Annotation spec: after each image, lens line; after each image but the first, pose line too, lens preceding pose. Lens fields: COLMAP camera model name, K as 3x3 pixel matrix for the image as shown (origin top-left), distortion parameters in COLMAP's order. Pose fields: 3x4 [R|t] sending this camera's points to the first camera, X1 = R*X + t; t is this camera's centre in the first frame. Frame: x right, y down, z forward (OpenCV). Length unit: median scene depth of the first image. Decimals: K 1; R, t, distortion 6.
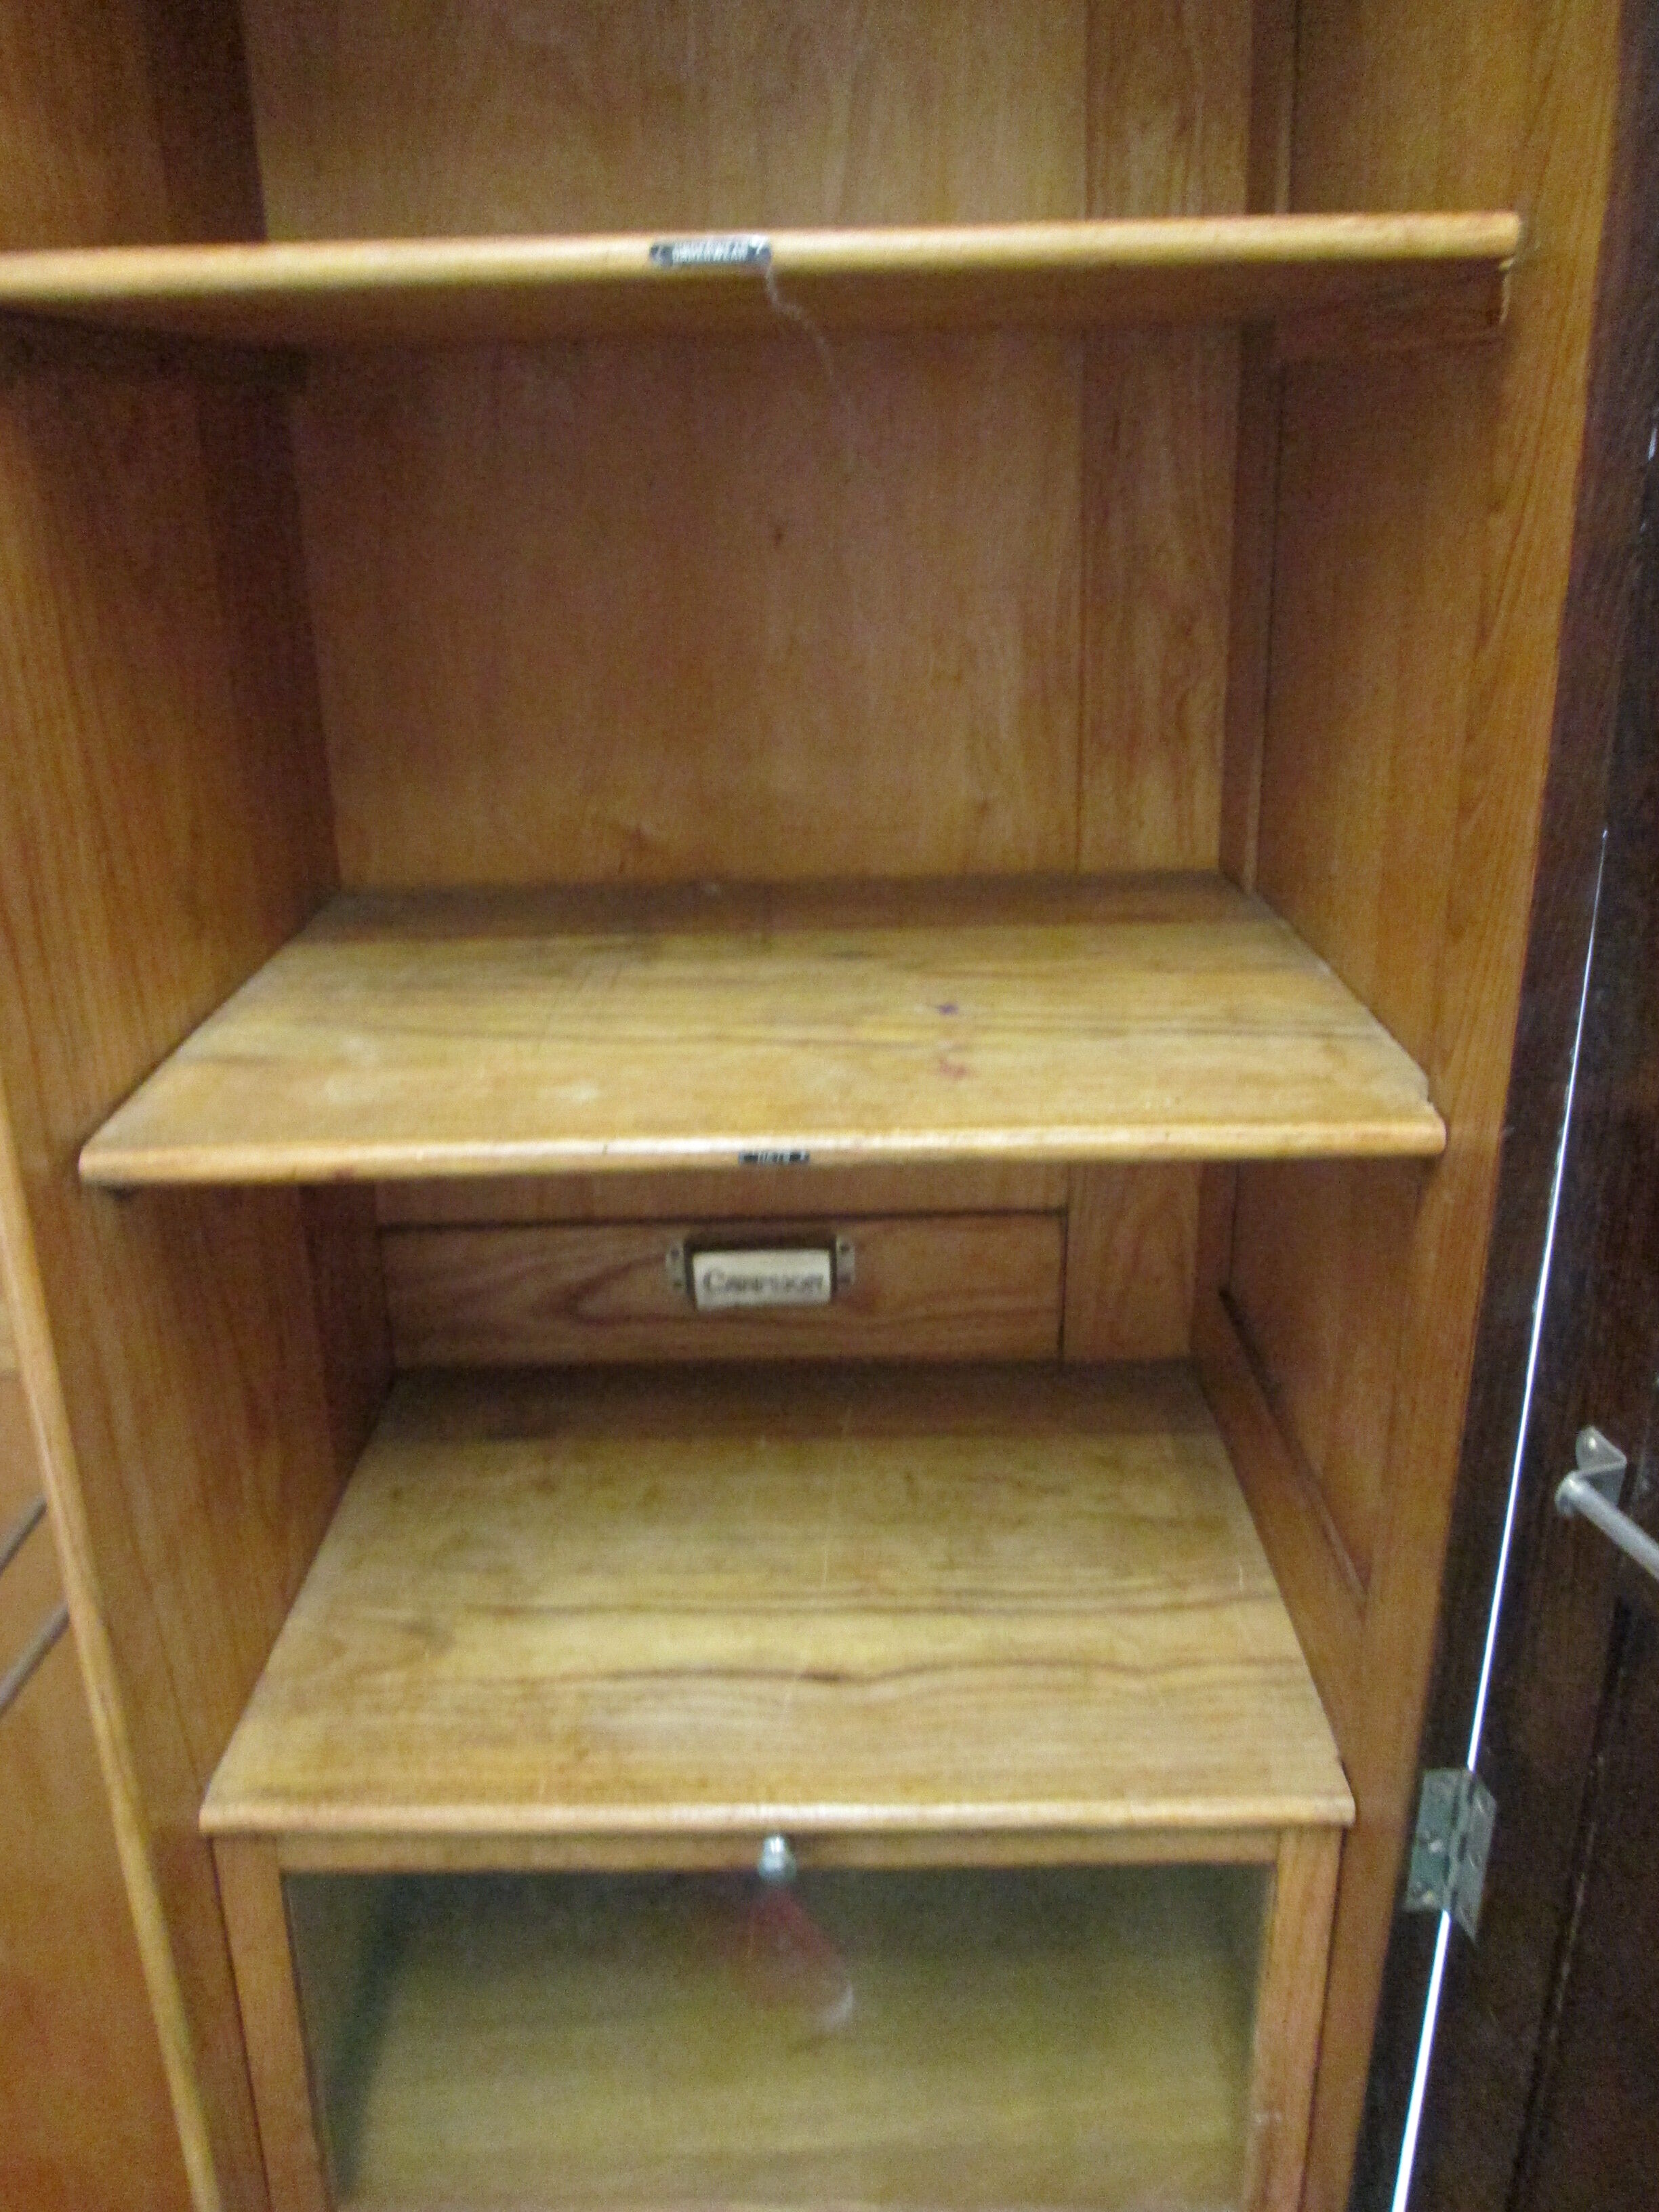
lens RADIAL K [[1699.4, 0, 808.4], [0, 1699.4, 1061.9], [0, 0, 1]] dist [-0.055458, 0.022892]
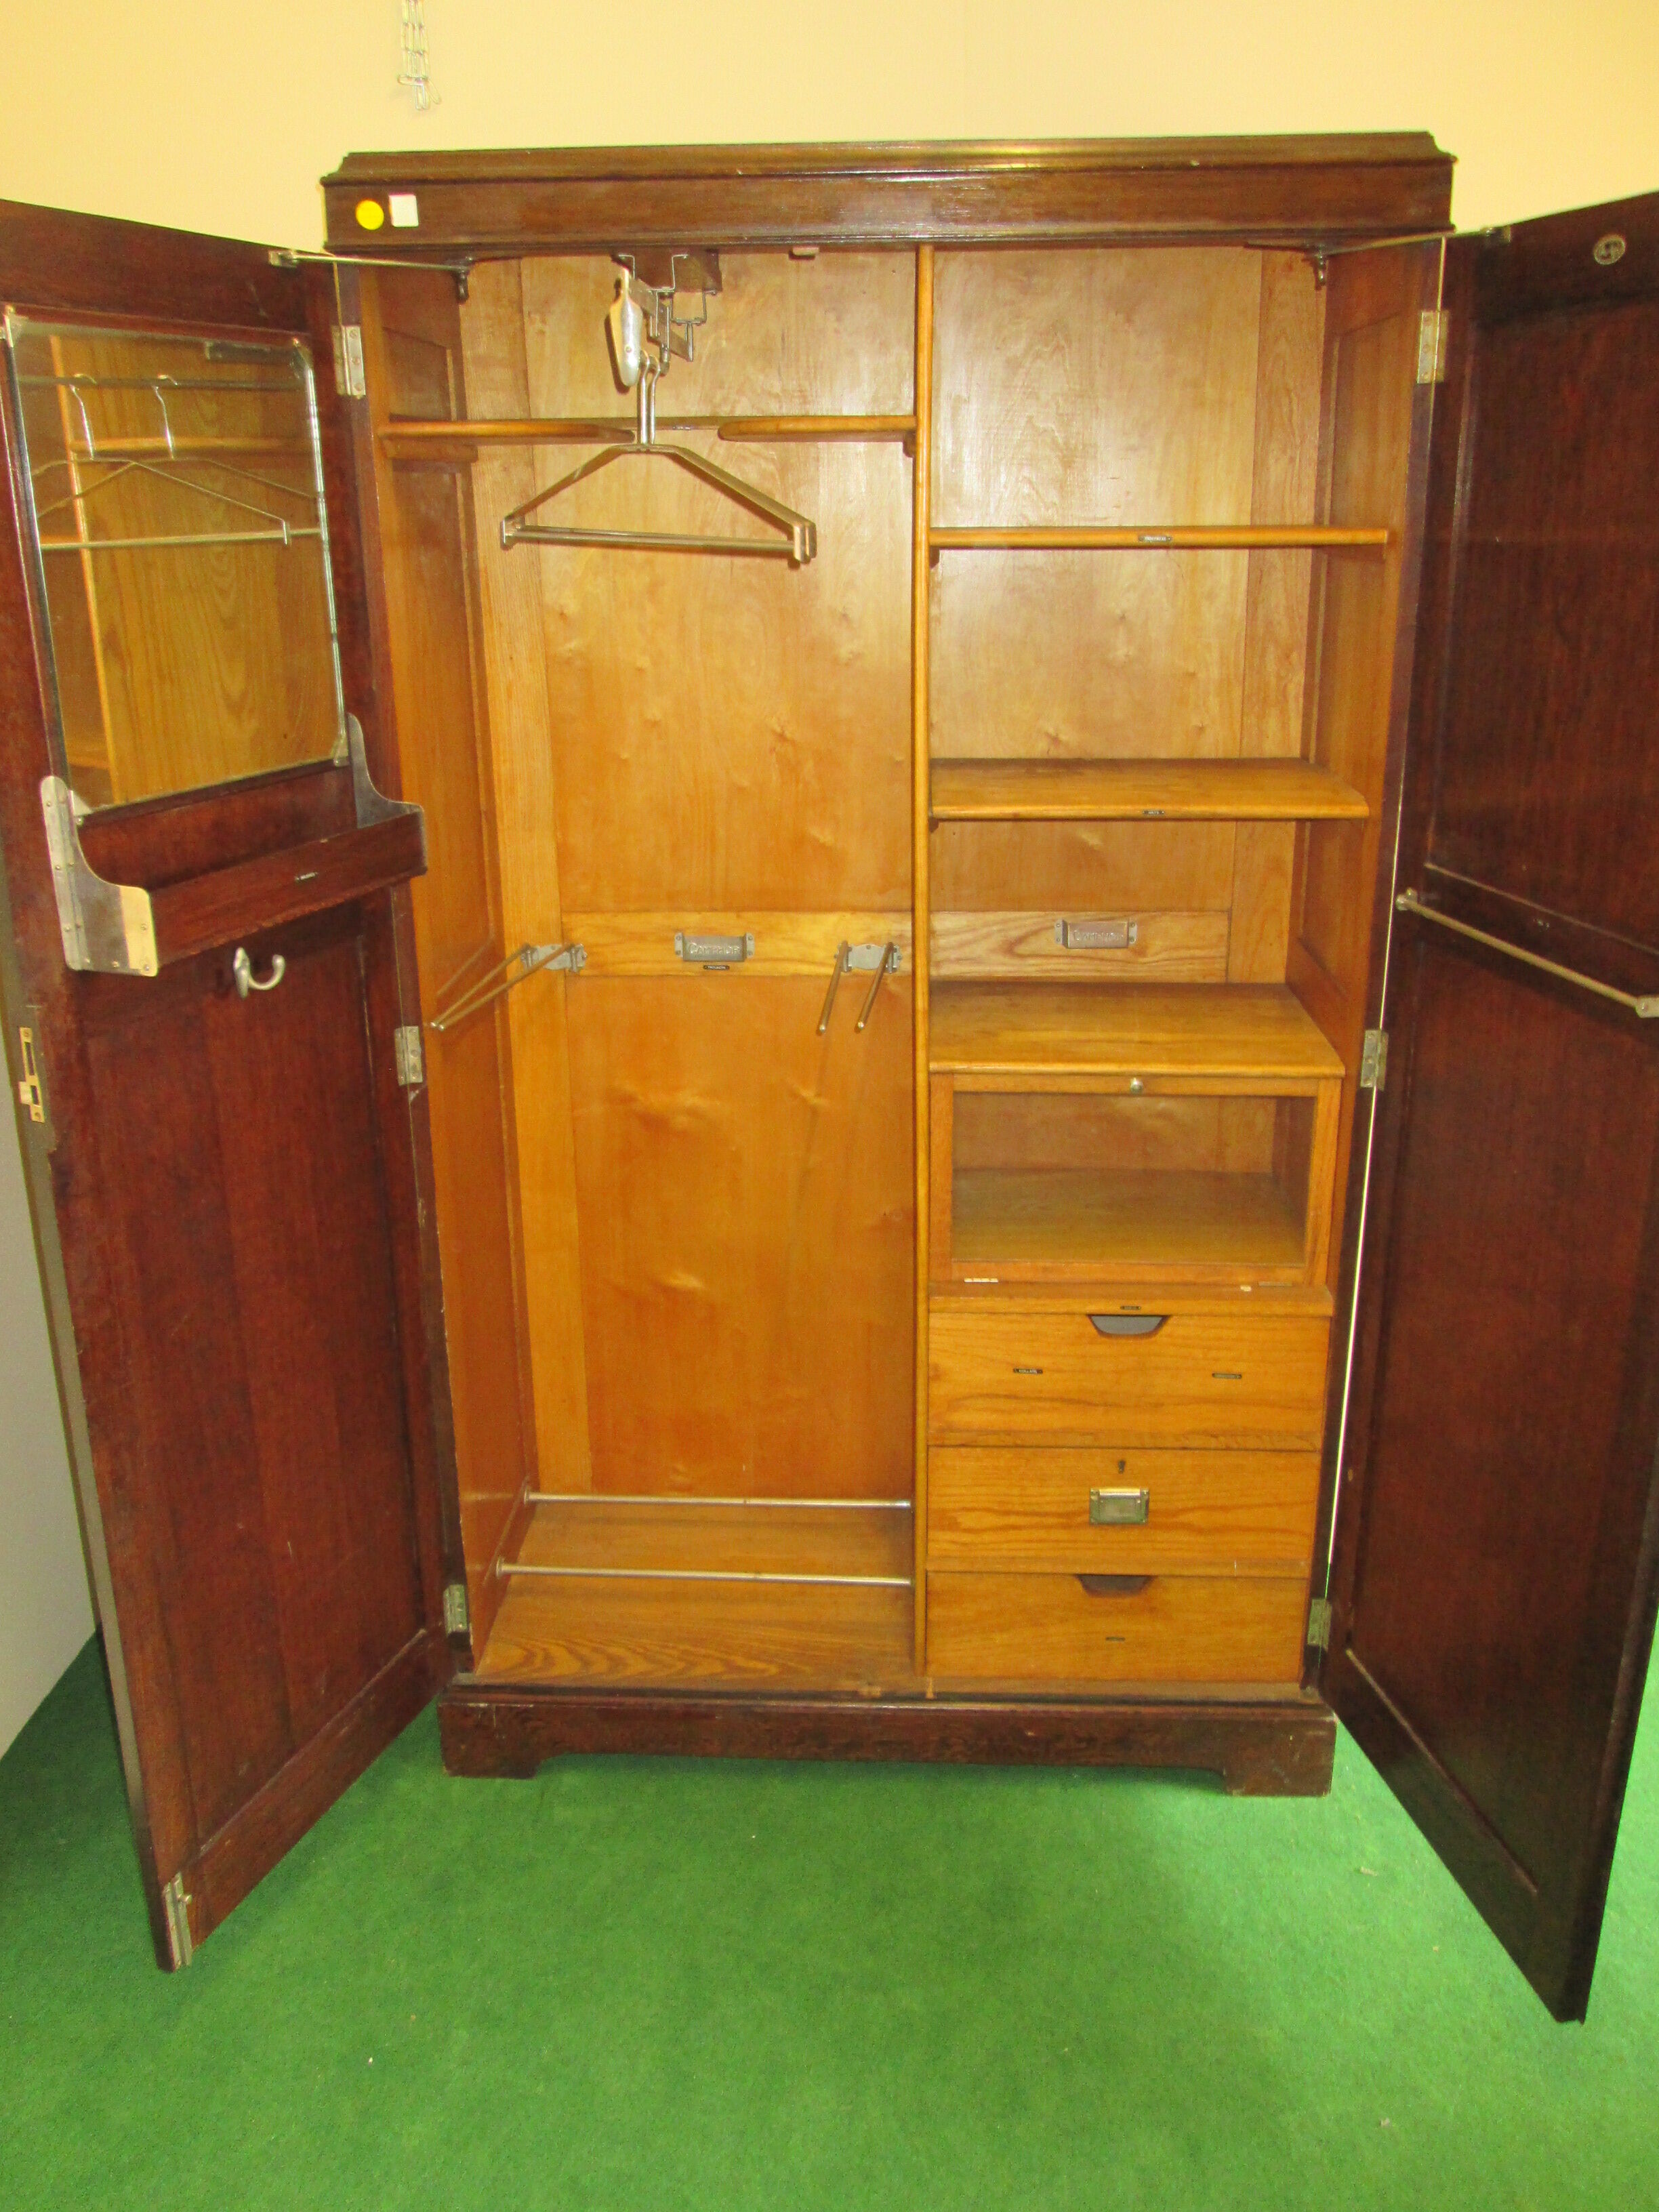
lens RADIAL K [[1699.4, 0, 836.0], [0, 1699.4, 1063.6], [0, 0, 1]] dist [-0.055458, 0.022892]
pose [[0.999170, 0.026002, -0.031372, -0.333667], [-0.027122, 0.998990, -0.035821, 0.433011], [0.030408, 0.036642, 0.998866, -1.420603]]
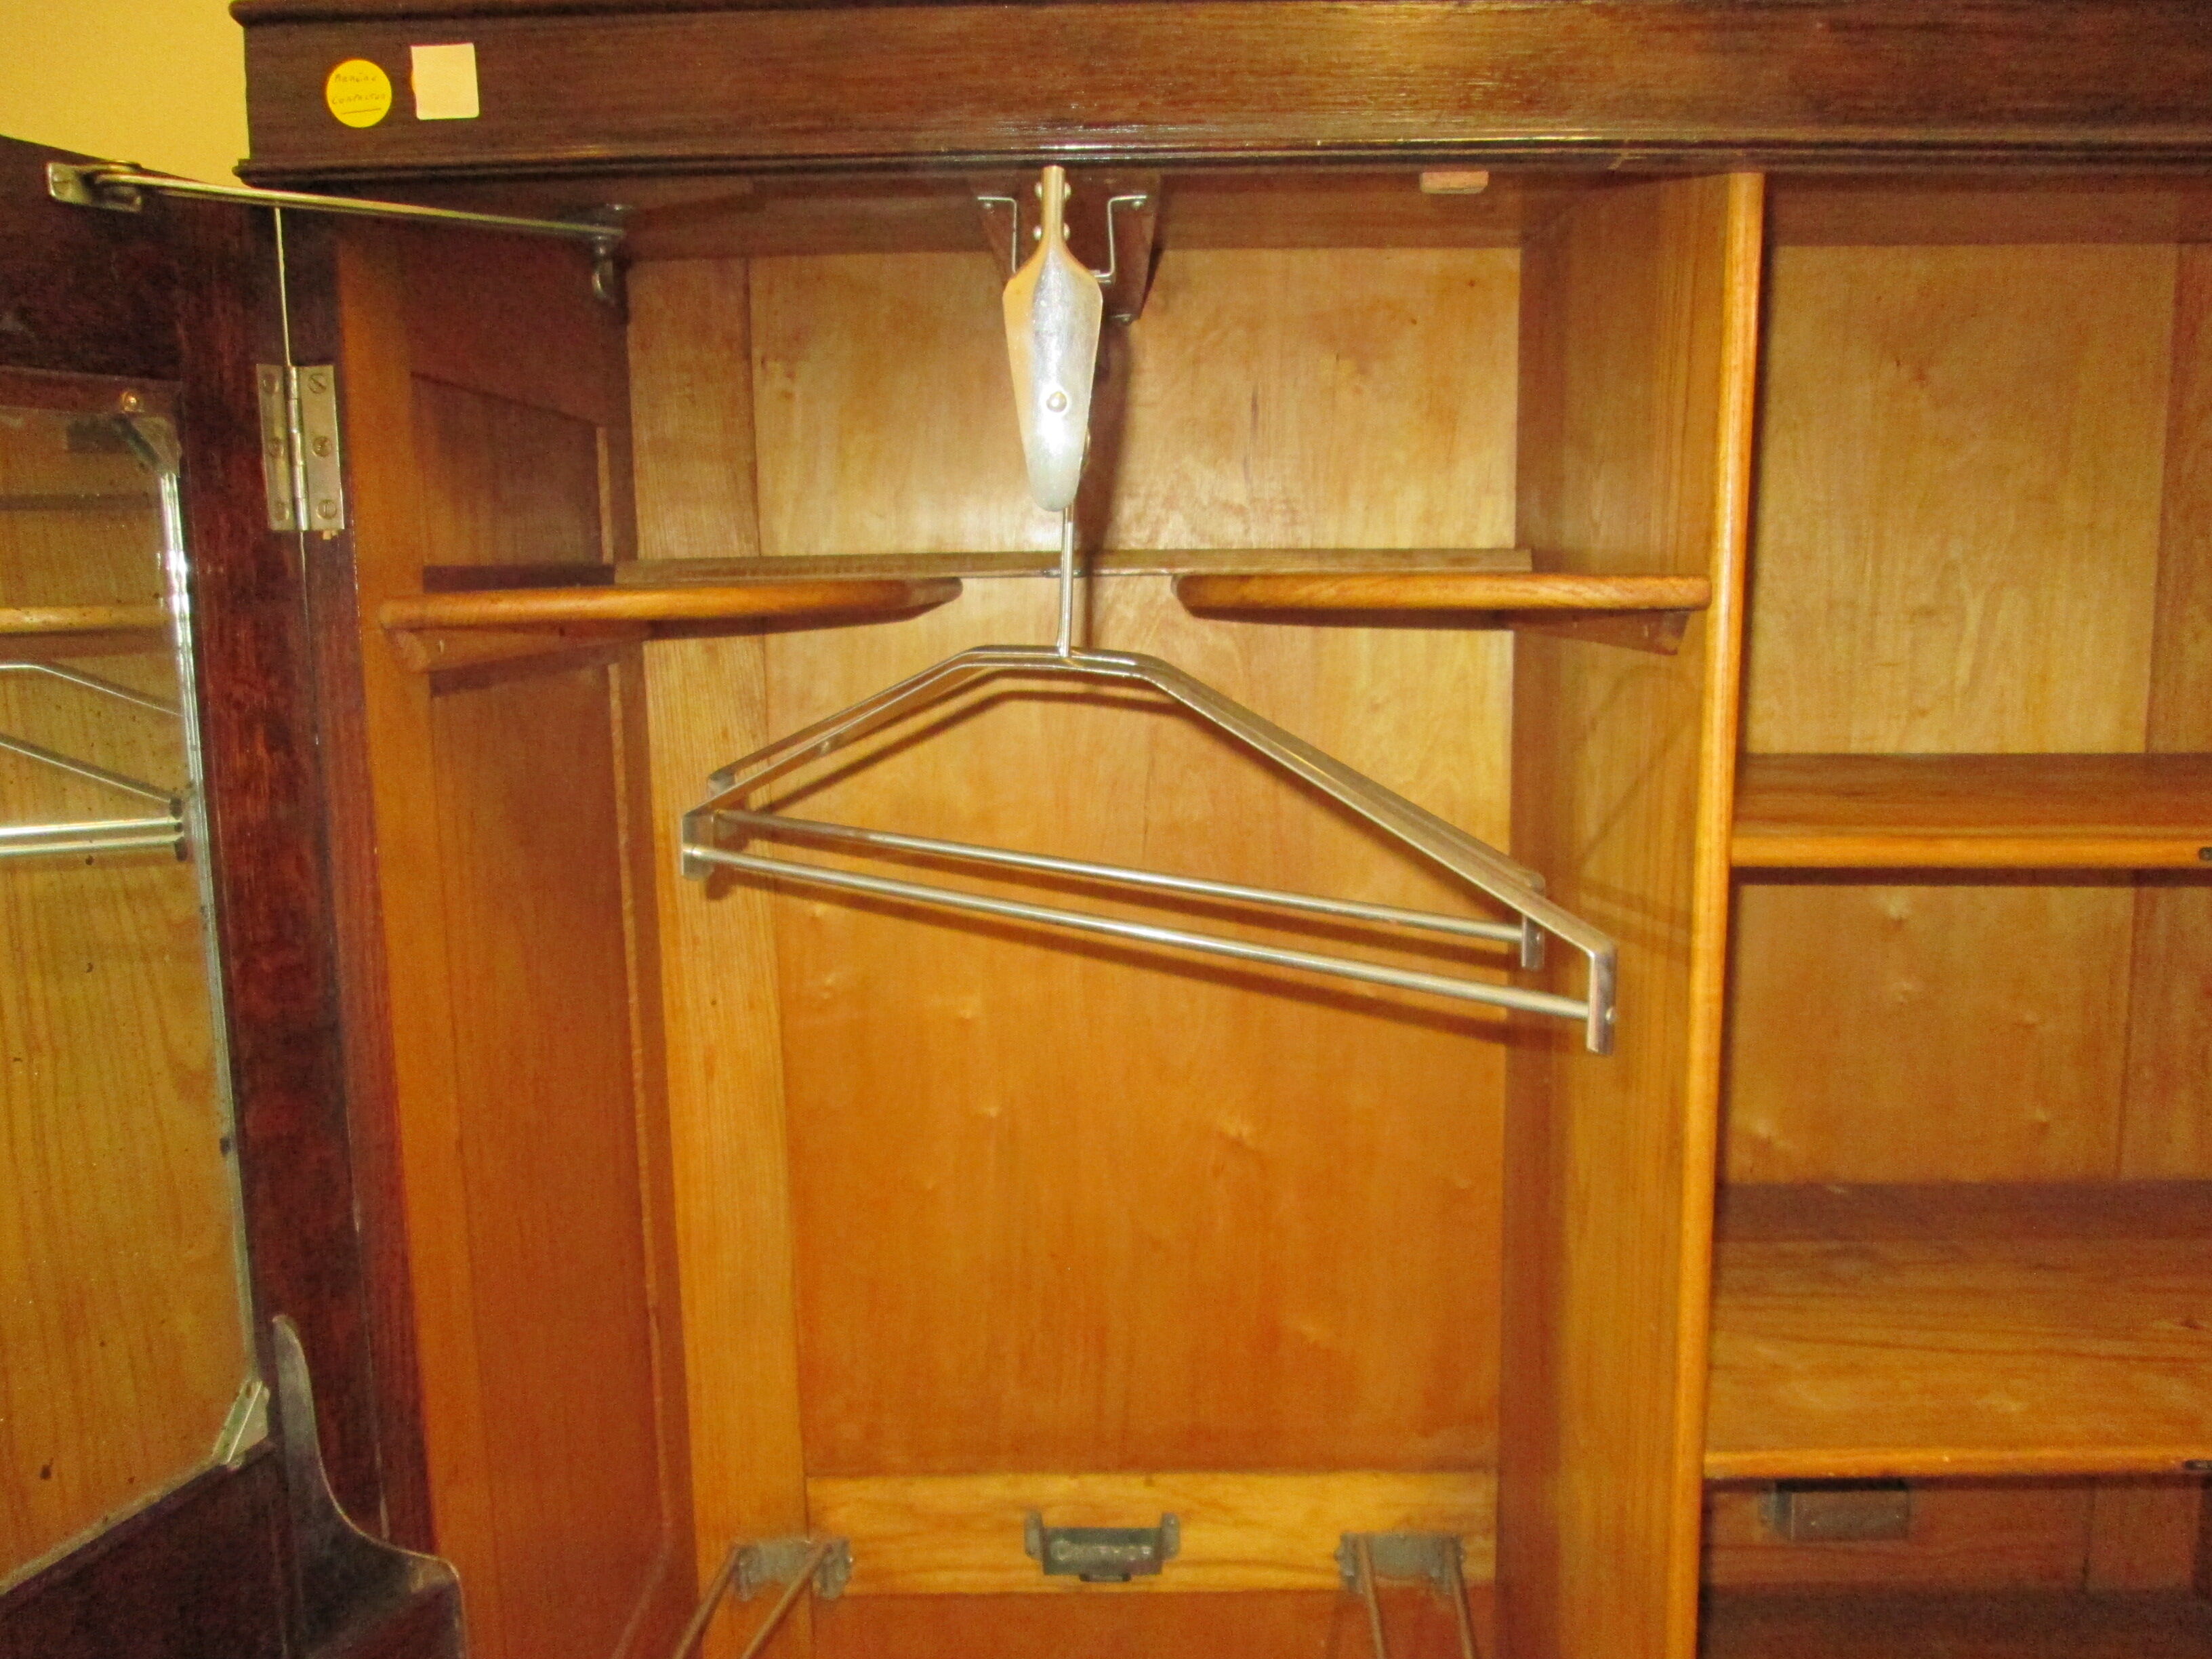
lens RADIAL K [[1699.4, 0, 1082.5], [0, 1699.4, 844.6], [0, 0, 1]] dist [-0.055458, 0.022892]
pose [[0.999554, 0.016103, -0.025141, -0.591077], [-0.020806, 0.979625, -0.199753, -0.095381], [0.021413, 0.200187, 0.979524, -0.268348]]
